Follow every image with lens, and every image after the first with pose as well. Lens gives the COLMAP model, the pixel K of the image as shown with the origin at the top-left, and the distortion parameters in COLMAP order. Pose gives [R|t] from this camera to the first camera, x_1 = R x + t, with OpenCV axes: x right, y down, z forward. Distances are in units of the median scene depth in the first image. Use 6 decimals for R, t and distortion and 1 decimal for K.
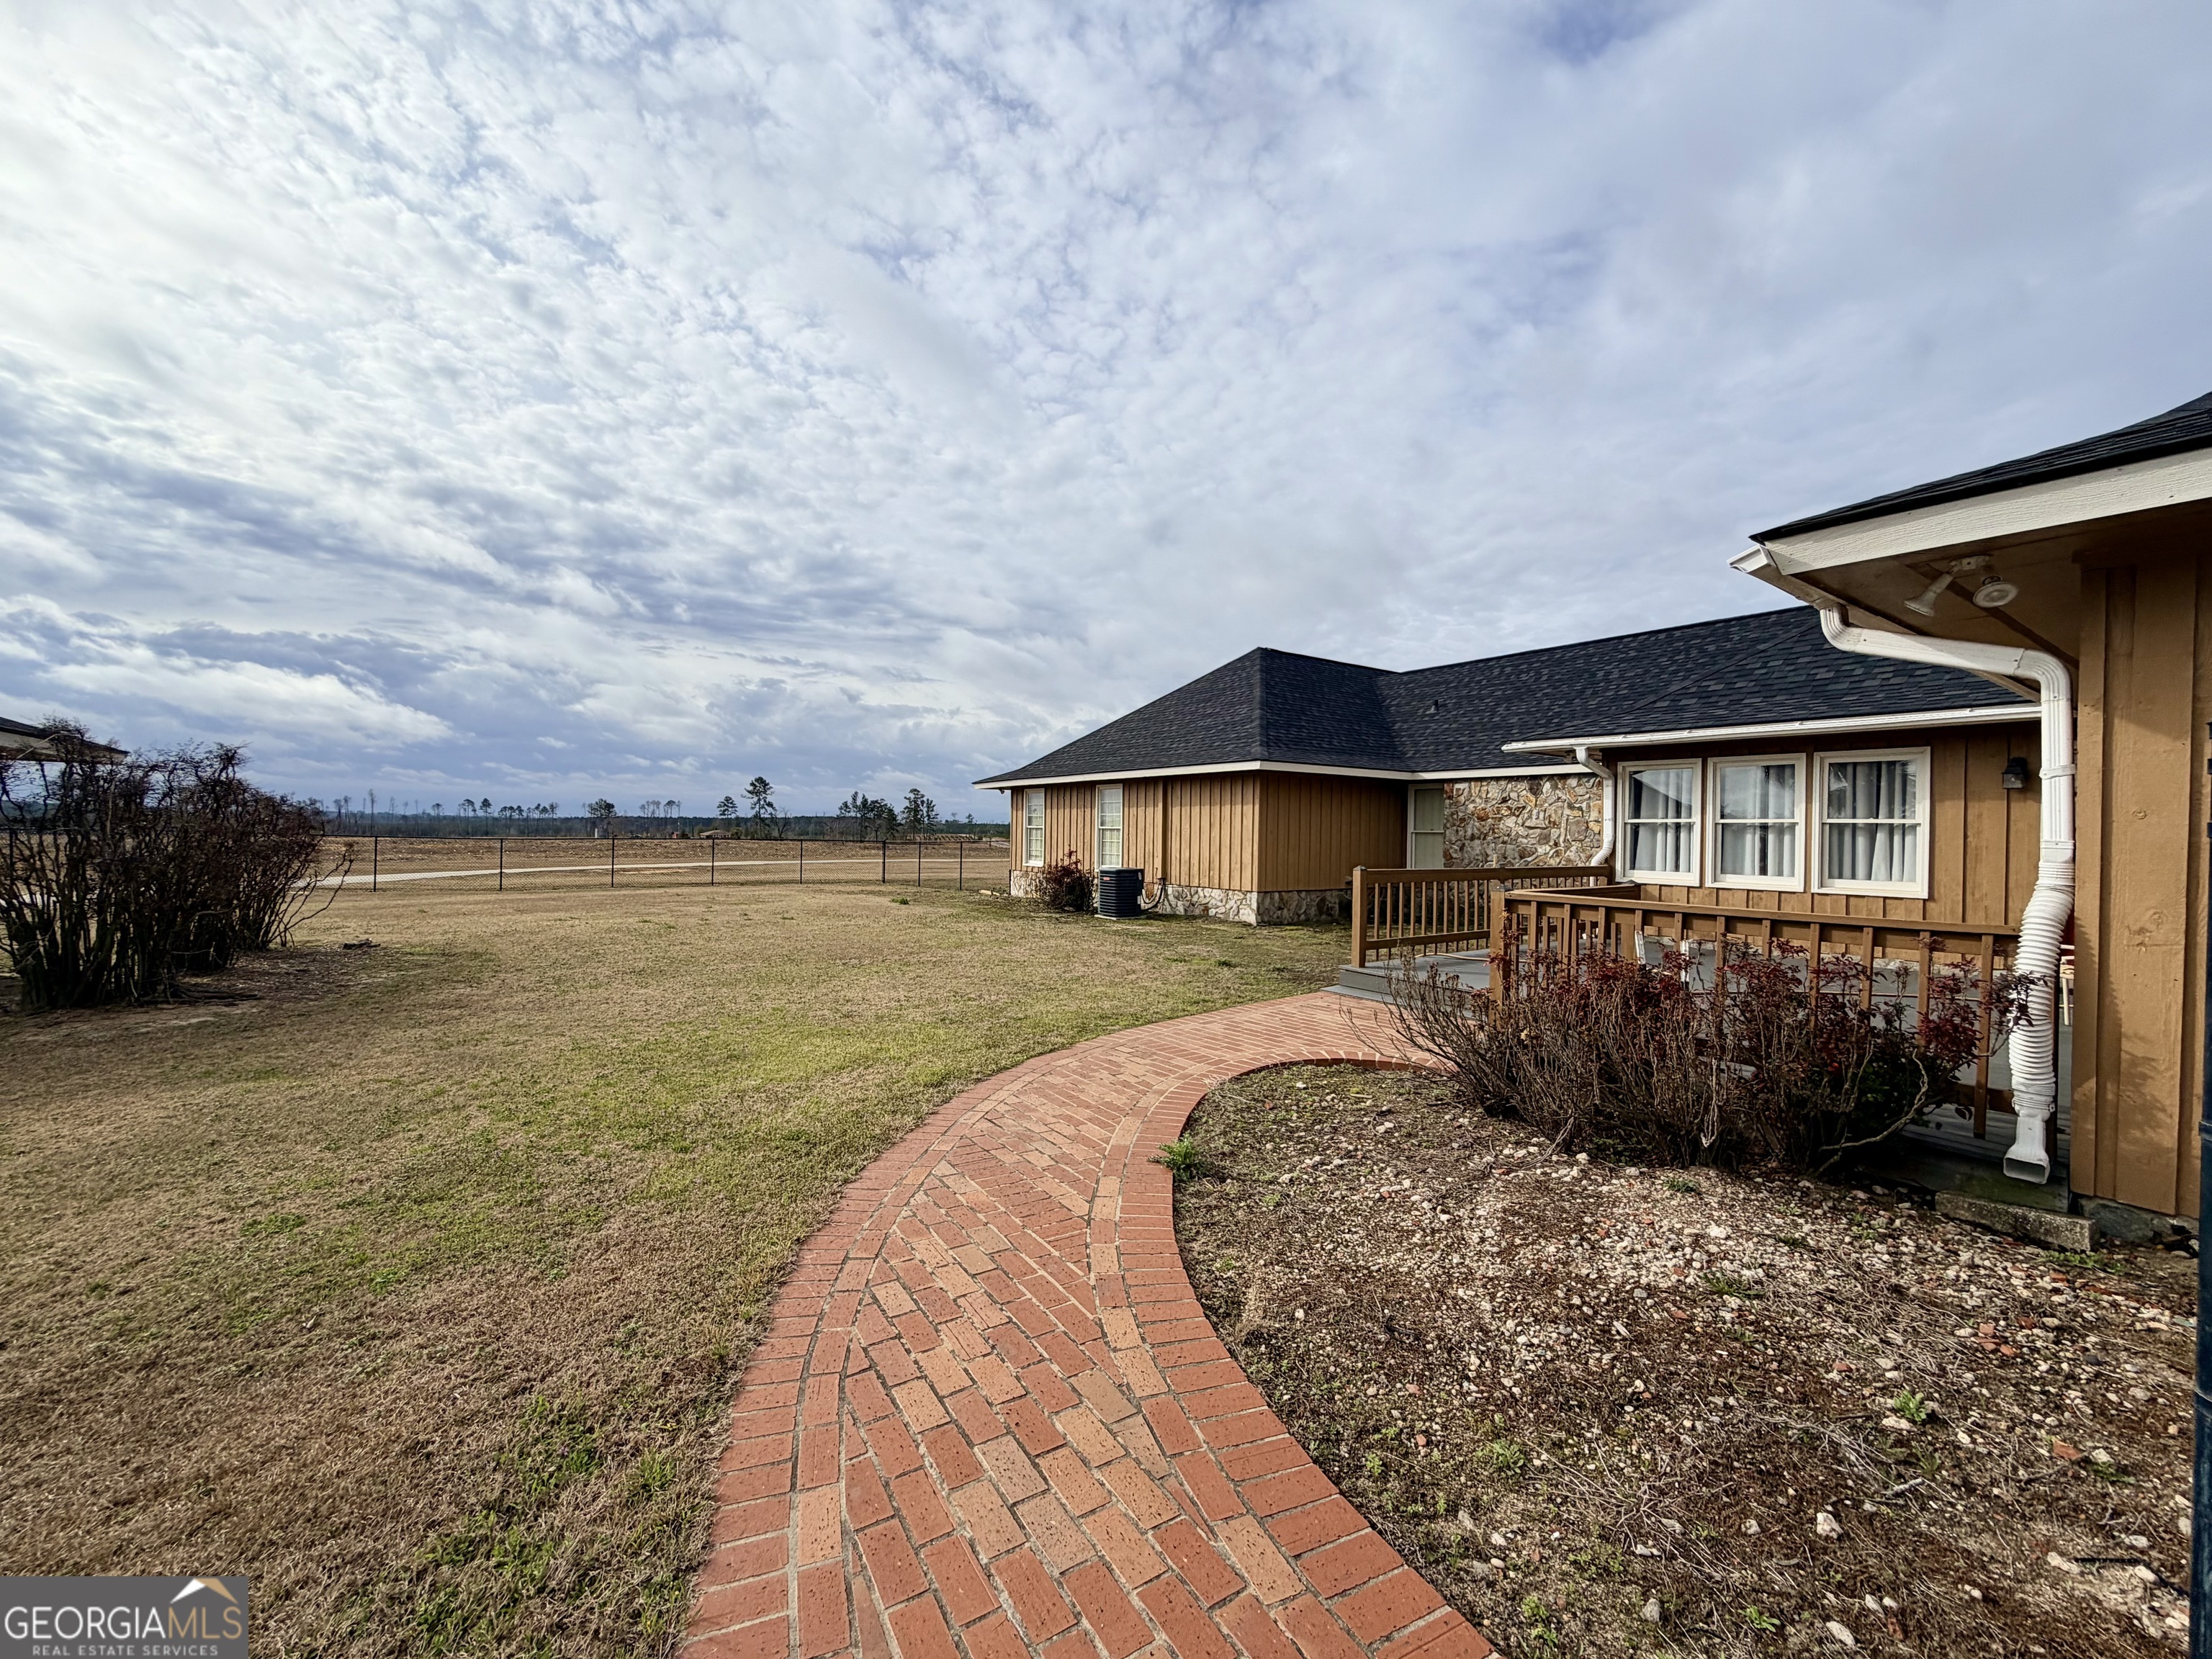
lens RADIAL K [[914.3, 0, 1204.0], [0, 914.3, 829.8], [0, 0, 1]] dist [0.001073, 0.000089]
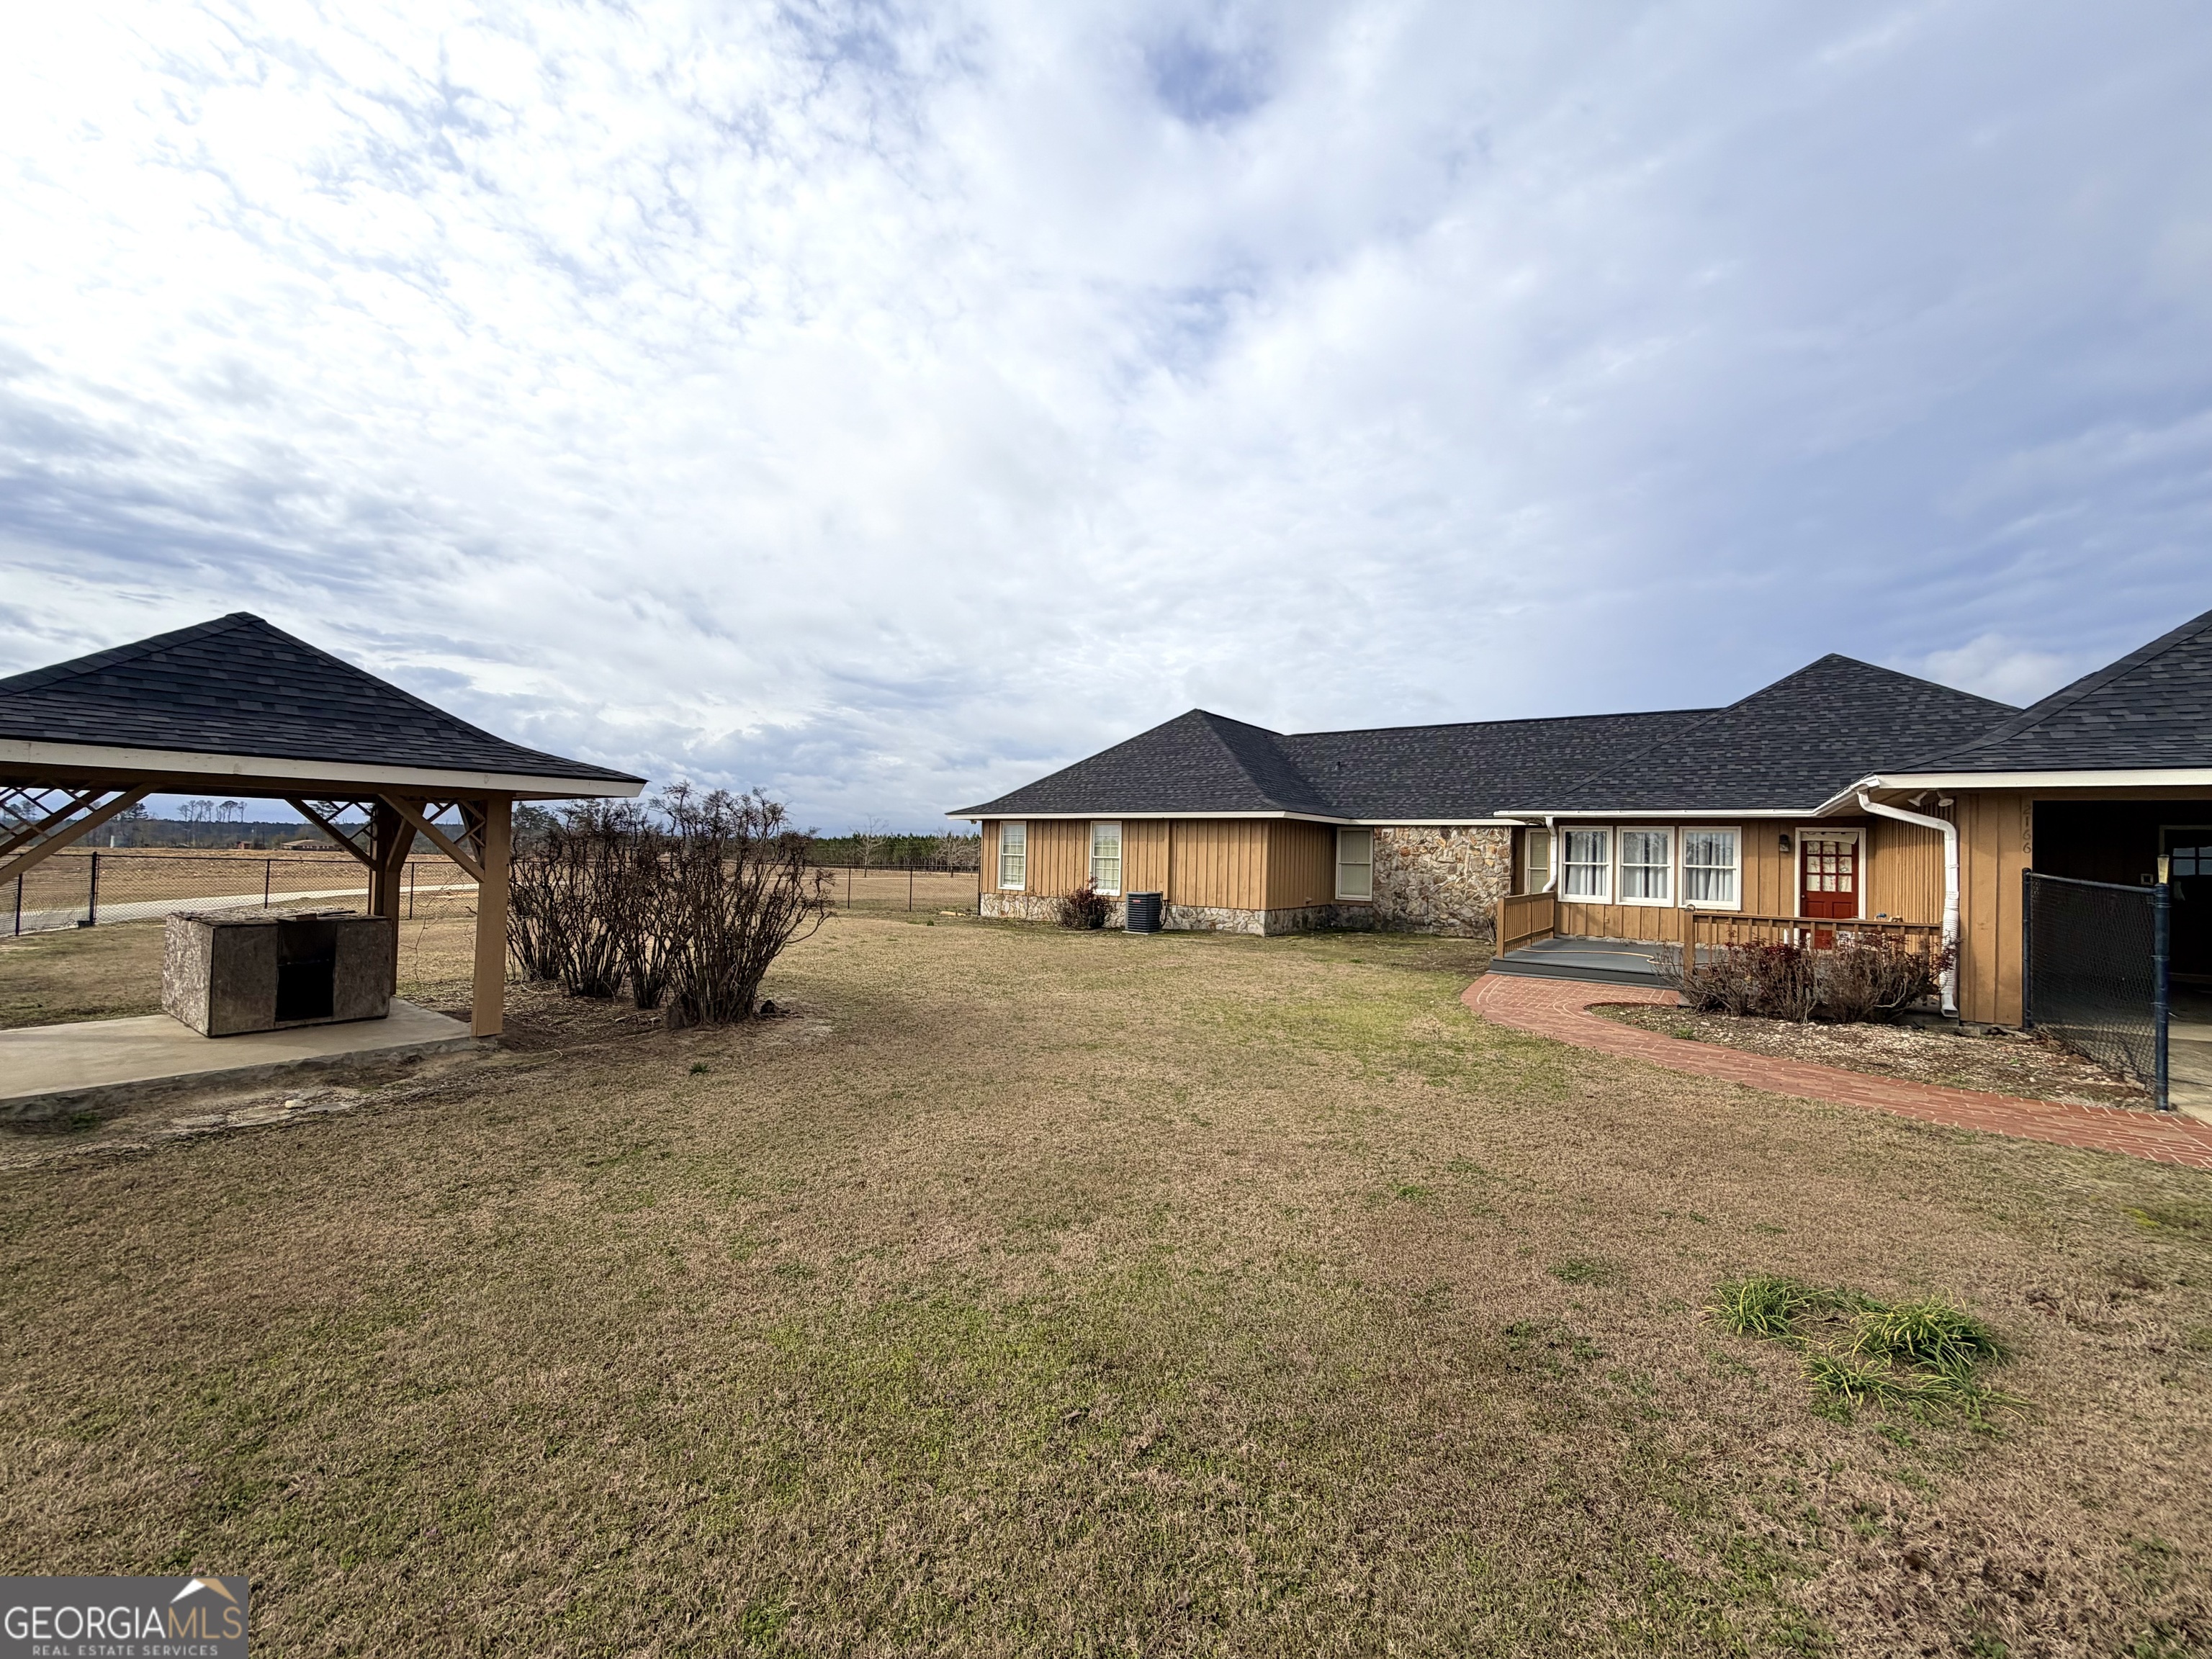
lens RADIAL K [[914.3, 0, 1204.0], [0, 914.3, 829.8], [0, 0, 1]] dist [0.001073, 0.000089]
pose [[0.930957, 0.017987, 0.364687, -0.364568], [-0.012137, 0.999758, -0.018329, -0.015981], [-0.364928, 0.012637, 0.930950, -0.133027]]
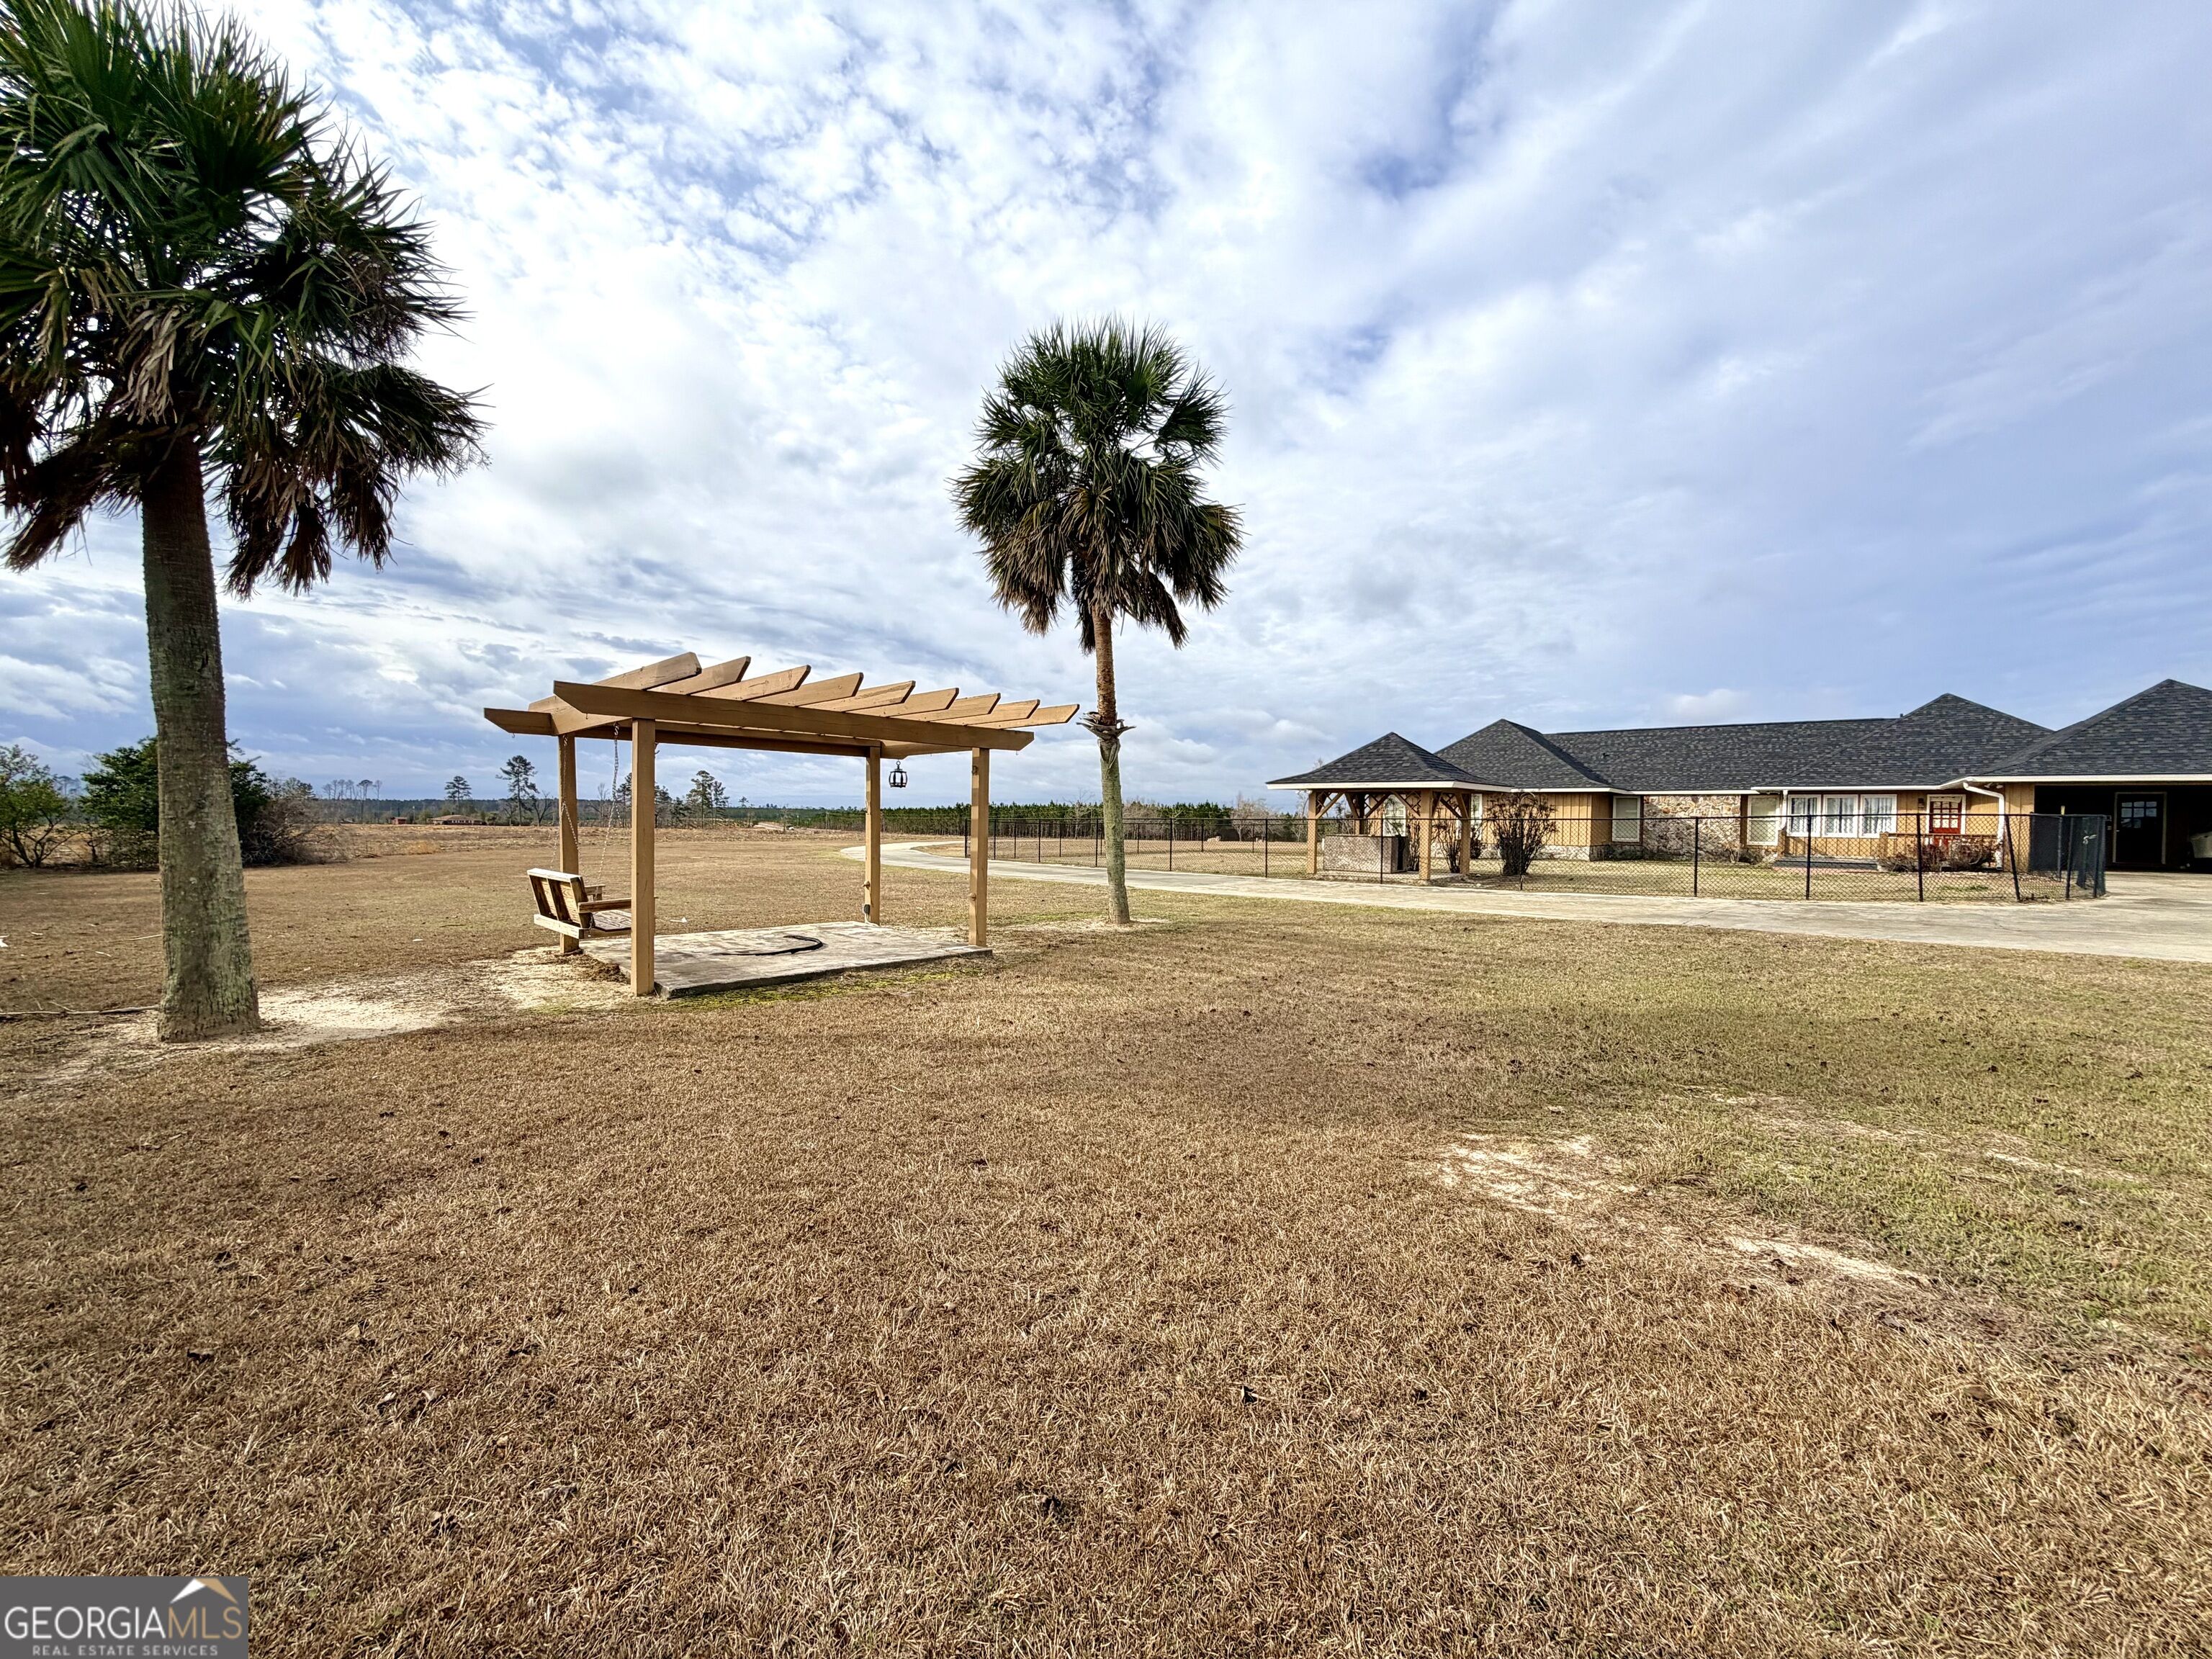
lens RADIAL K [[975.8, 0, 1106.0], [0, 975.8, 829.5], [0, 0, 1]] dist [-0.015317, 0.000142]
pose [[0.963190, -0.005004, 0.268774, -1.275970], [0.000149, 0.999837, 0.018080, -0.010184], [-0.268820, -0.017374, 0.963034, -0.716482]]
